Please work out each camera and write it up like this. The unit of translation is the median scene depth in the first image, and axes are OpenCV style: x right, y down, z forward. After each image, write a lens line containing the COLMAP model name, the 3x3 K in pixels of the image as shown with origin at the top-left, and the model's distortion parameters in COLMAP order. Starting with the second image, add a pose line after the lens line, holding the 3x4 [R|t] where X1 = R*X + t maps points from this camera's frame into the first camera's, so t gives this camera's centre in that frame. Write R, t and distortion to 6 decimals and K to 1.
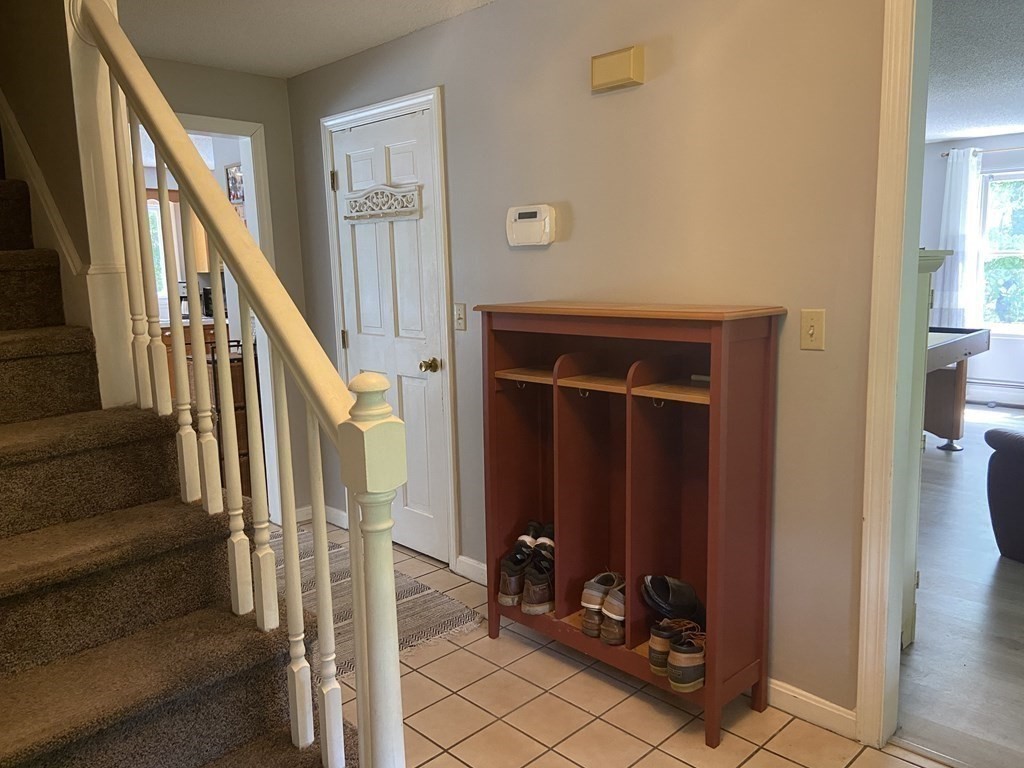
lens RADIAL K [[770.4, 0, 513.4], [0, 770.4, 390.4], [0, 0, 1]] dist [0.088096, -0.055922]
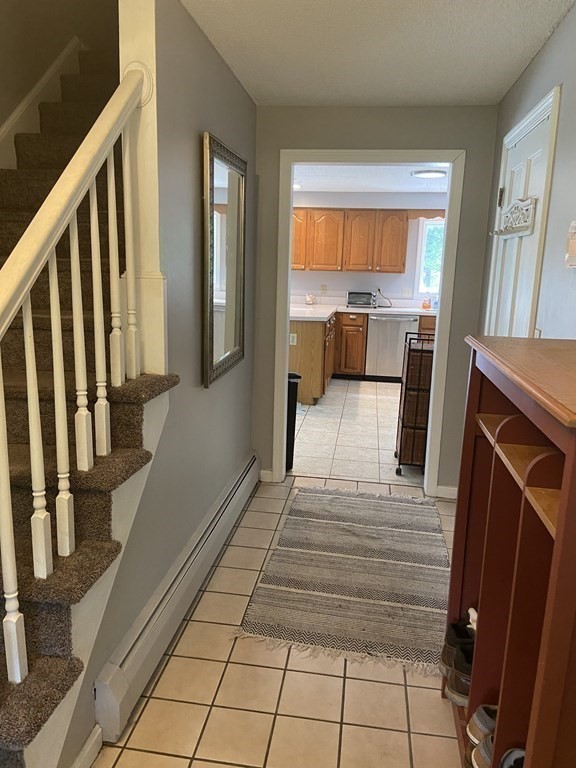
lens RADIAL K [[577.8, 0, 286.7], [0, 577.8, 378.6], [0, 0, 1]] dist [0.088096, -0.055922]
pose [[0.591006, 0.184366, -0.785316, 0.280538], [-0.150966, 0.981610, 0.116836, -0.085005], [0.792415, 0.049505, 0.607970, 0.327500]]
